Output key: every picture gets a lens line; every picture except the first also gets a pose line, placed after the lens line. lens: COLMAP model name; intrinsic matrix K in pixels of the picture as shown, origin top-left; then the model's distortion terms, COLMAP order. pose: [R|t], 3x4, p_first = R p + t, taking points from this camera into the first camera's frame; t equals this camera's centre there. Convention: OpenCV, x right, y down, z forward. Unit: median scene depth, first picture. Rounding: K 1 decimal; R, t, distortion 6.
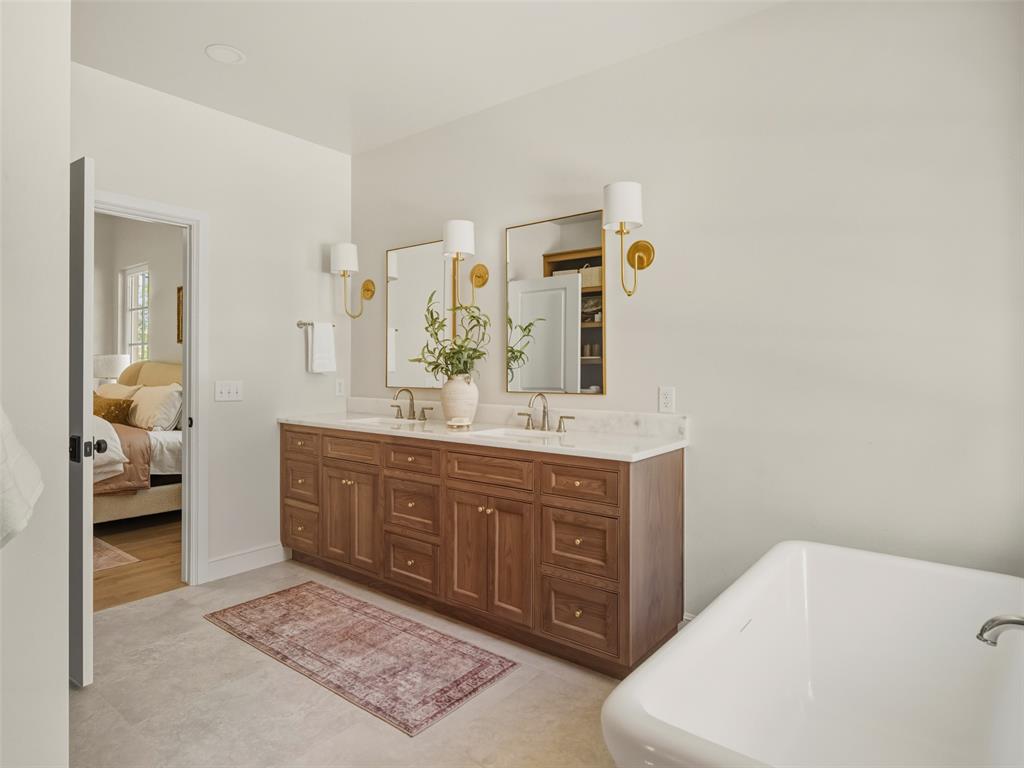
lens RADIAL K [[578.7, 0, 507.7], [0, 578.7, 374.4], [0, 0, 1]] dist [-0.012399, 0.004042]
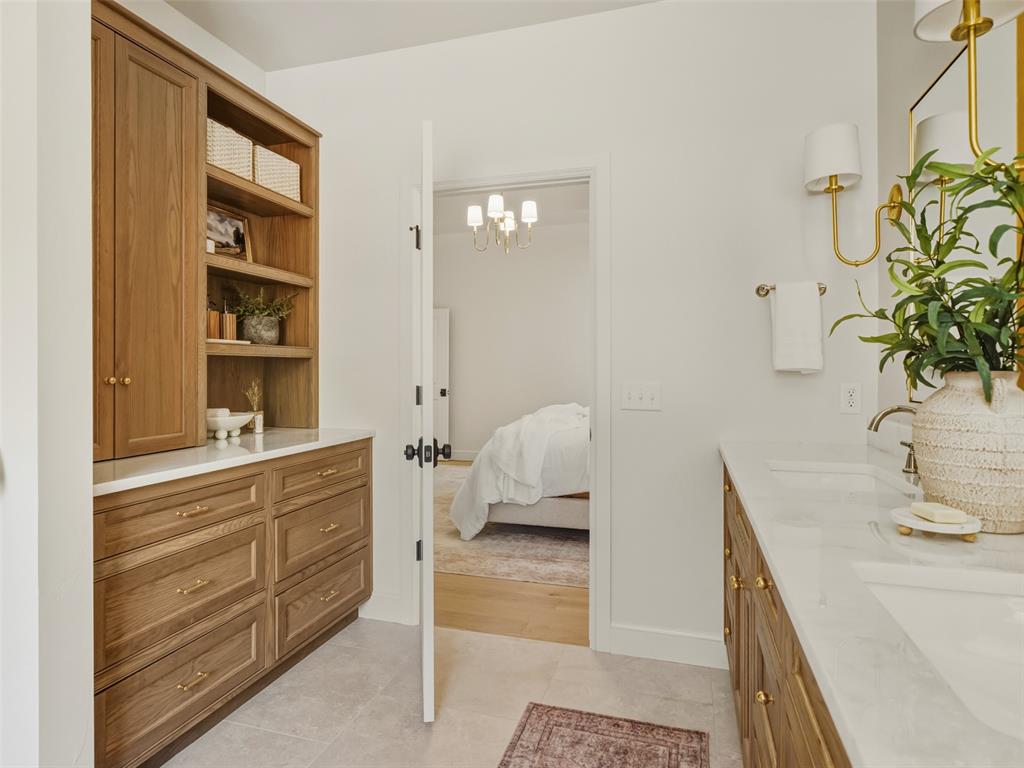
lens RADIAL K [[578.7, 0, 512.2], [0, 578.7, 374.2], [0, 0, 1]] dist [-0.012399, 0.004042]
pose [[0.363179, 0.002677, -0.931716, 0.135679], [-0.007612, 0.999971, -0.000094, 0.003702], [0.931688, 0.007126, 0.363188, 0.673451]]
